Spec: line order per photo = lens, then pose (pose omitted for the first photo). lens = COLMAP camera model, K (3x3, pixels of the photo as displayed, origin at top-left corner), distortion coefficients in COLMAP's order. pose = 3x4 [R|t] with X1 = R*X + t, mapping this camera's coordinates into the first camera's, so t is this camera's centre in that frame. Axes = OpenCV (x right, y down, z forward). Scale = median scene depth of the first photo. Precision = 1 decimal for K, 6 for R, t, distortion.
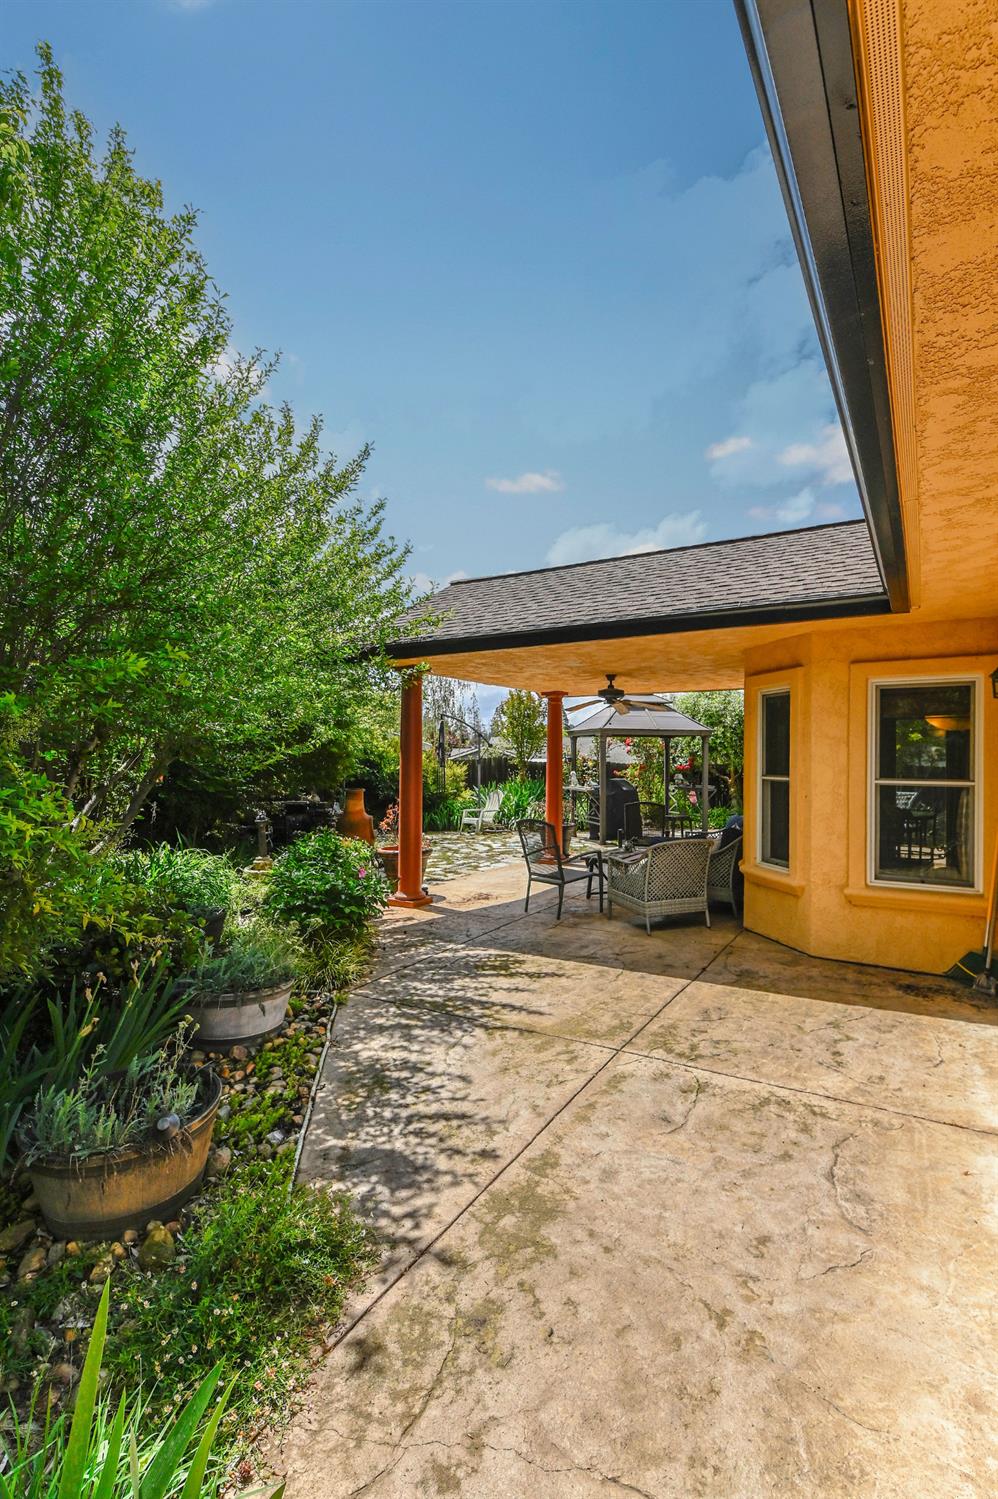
lens RADIAL K [[681.7, 0, 499.0], [0, 681.7, 749.5], [0, 0, 1]] dist [0.000580, 0.000161]
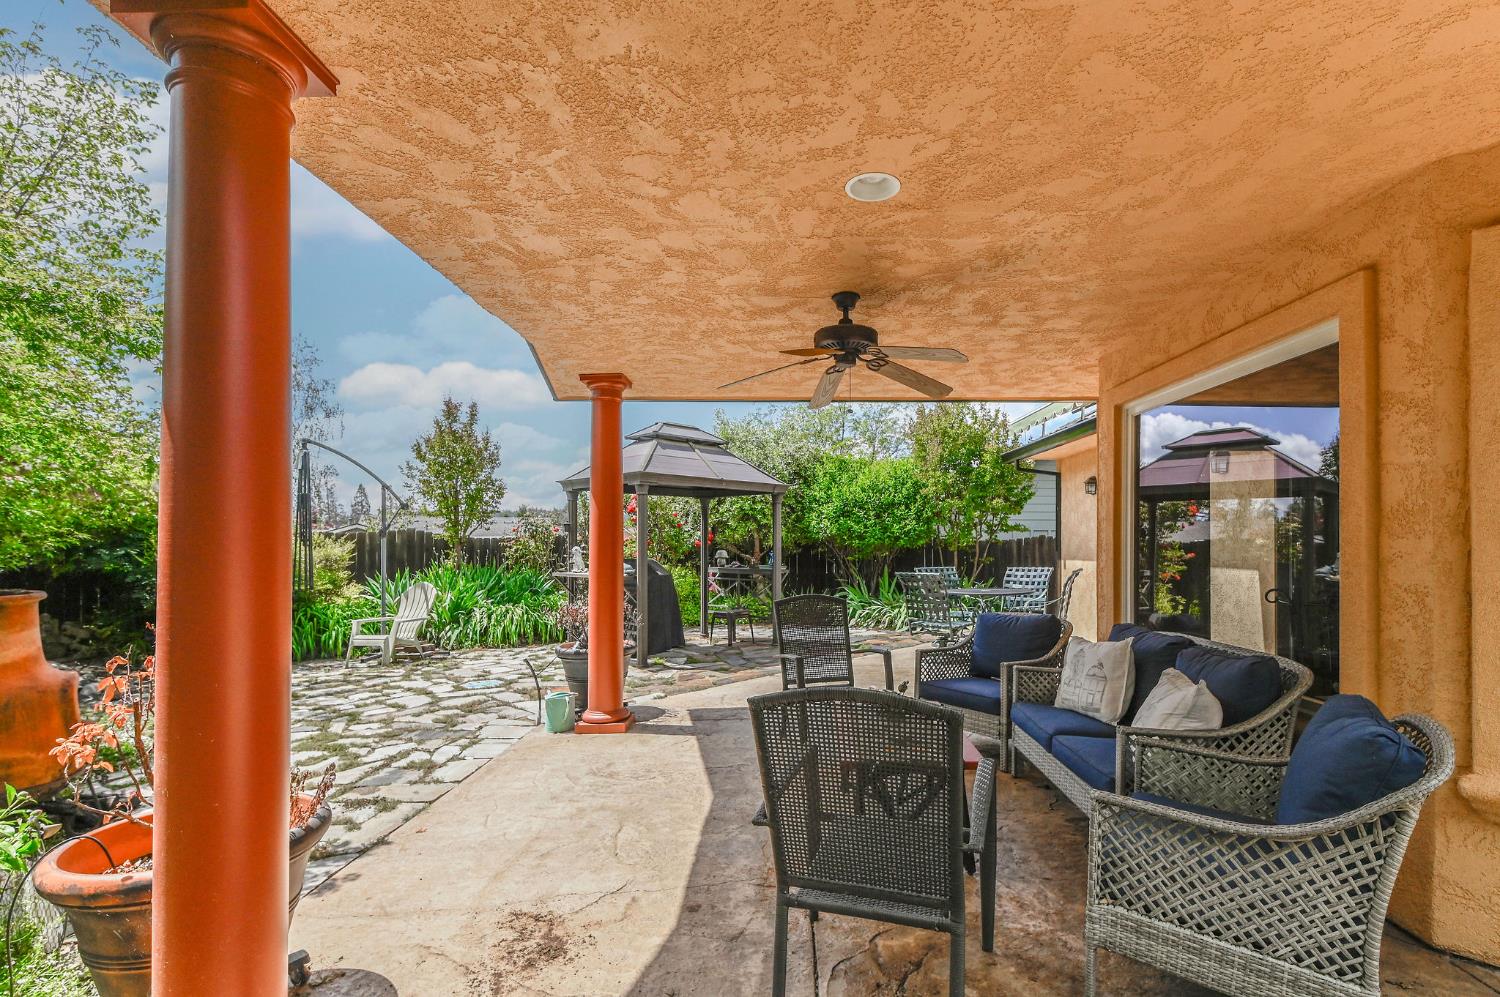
lens RADIAL K [[687.9, 0, 792.1], [0, 687.9, 539.5], [0, 0, 1]] dist [0.007414, 0.000159]
pose [[0.850091, -0.001961, 0.526632, -0.053125], [-0.001497, 0.999980, 0.006139, 0.023703], [-0.526633, -0.006007, 0.850071, 0.419146]]
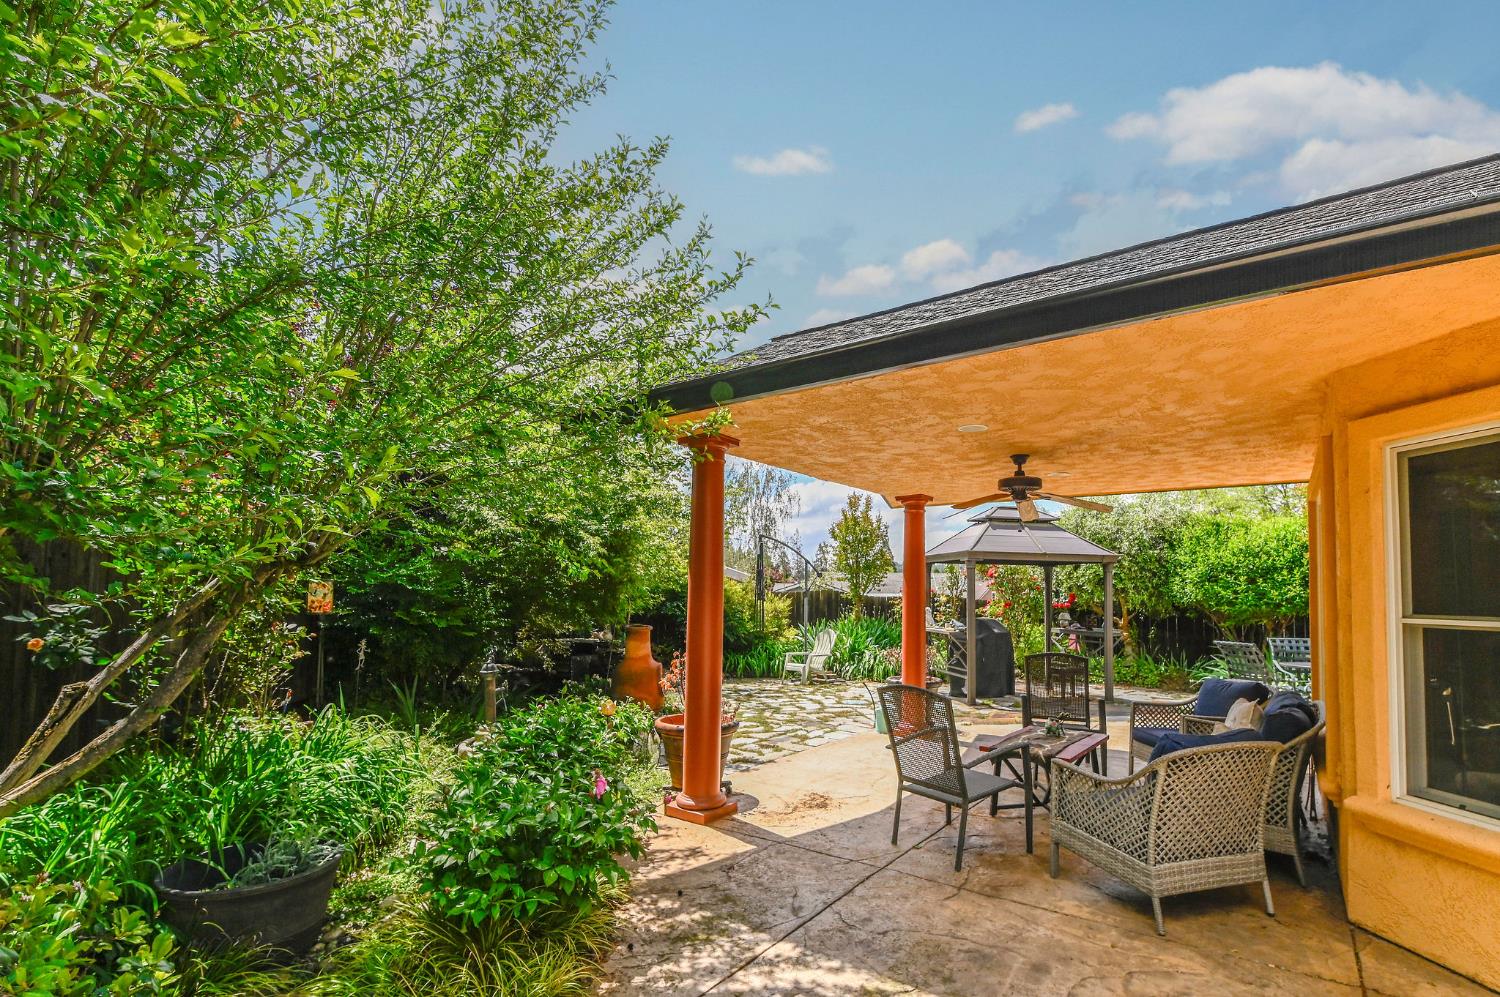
lens RADIAL K [[682.1, 0, 752.5], [0, 682.1, 544.1], [0, 0, 1]] dist [0.000580, 0.000161]
pose [[0.994822, 0.004984, -0.101506, -0.012566], [-0.011229, 0.998071, -0.061053, 0.010561], [0.101006, 0.061877, 0.992960, 0.216960]]
